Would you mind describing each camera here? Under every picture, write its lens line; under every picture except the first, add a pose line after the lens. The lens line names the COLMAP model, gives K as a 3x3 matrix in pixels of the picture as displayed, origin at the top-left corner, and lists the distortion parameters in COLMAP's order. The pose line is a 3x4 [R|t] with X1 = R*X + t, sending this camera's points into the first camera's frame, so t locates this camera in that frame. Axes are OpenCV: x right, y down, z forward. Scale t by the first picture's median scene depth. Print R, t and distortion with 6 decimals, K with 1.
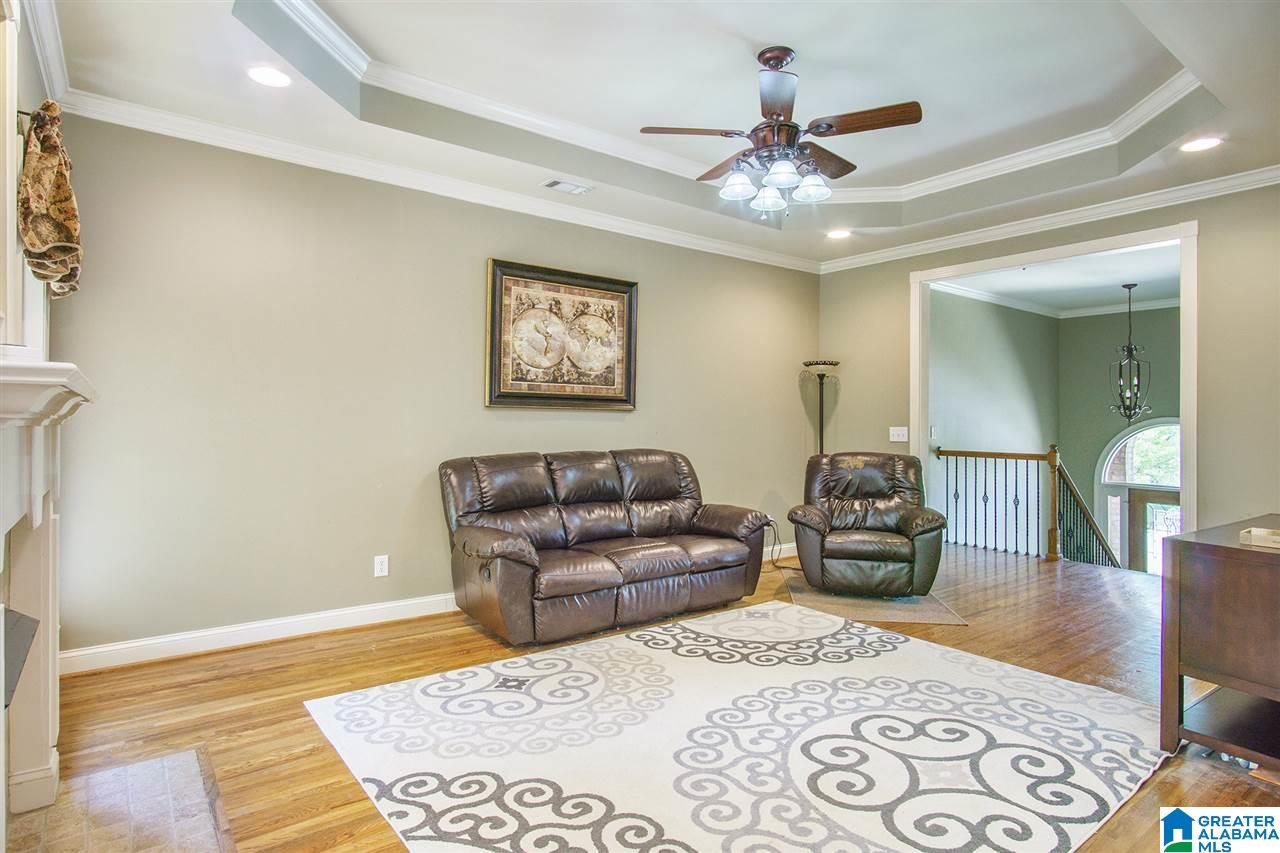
lens RADIAL K [[638.6, 0, 640.0], [0, 638.6, 426.5], [0, 0, 1]] dist [-0.049567, 0.019605]
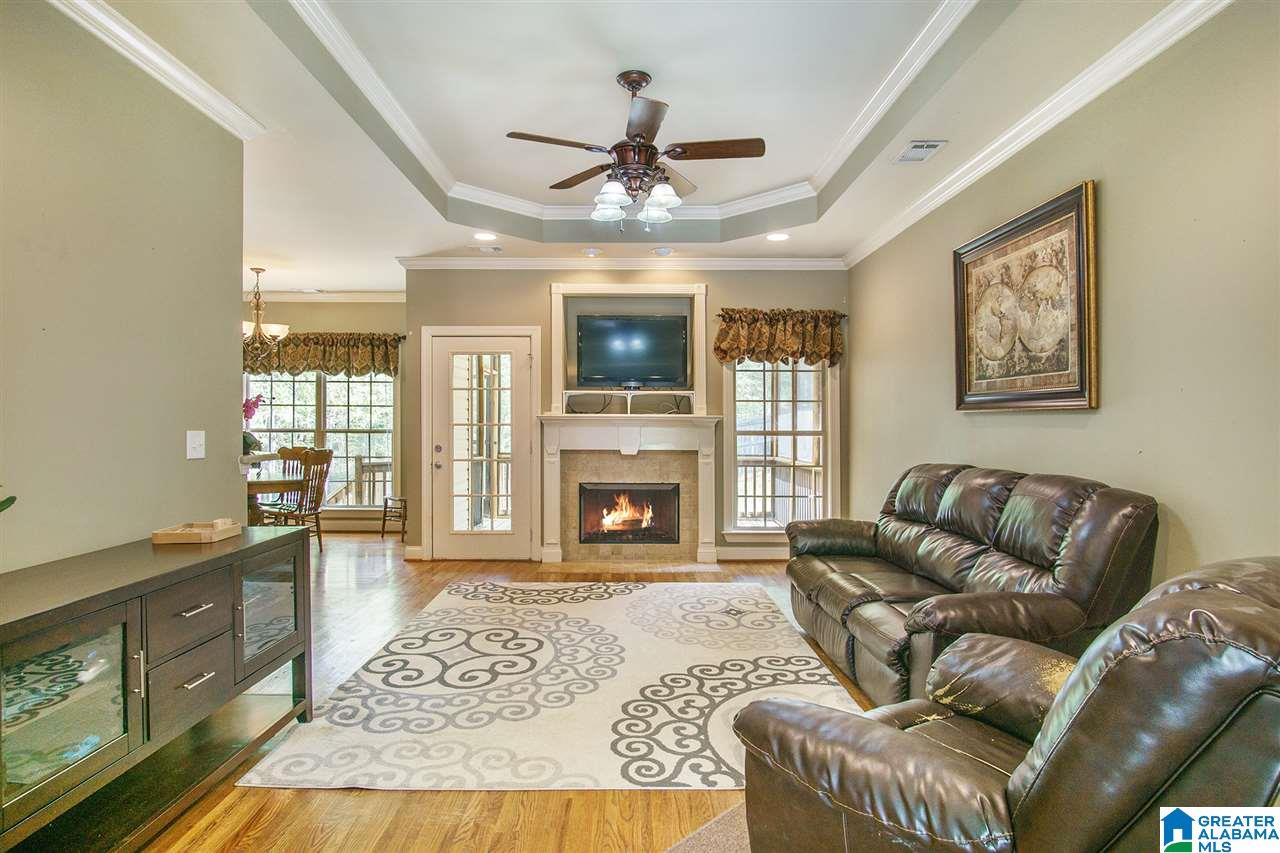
lens RADIAL K [[693.8, 0, 640.0], [0, 693.8, 426.5], [0, 0, 1]] dist [-0.003814, -0.000566]
pose [[-0.564377, -0.002598, -0.825513, 0.783990], [-0.009905, 0.999944, 0.003626, -0.008866], [0.825458, 0.010223, -0.564371, 1.110847]]
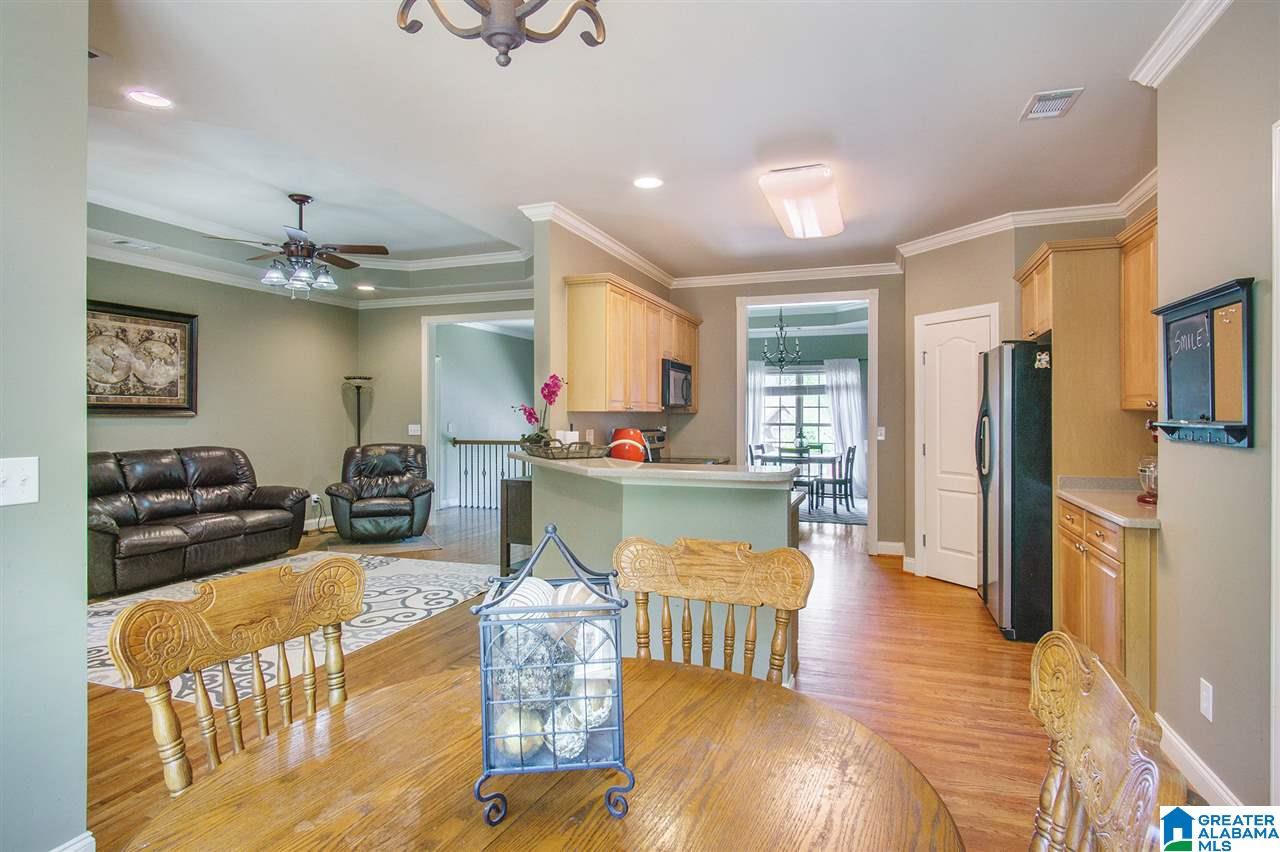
lens RADIAL K [[667.2, 0, 607.2], [0, 667.2, 413.4], [0, 0, 1]] dist [-0.011845, -0.000751]
pose [[0.847794, -0.008525, 0.530258, -0.017034], [0.011822, 0.999926, -0.002826, -0.018640], [-0.530195, 0.008665, 0.847832, -0.595719]]
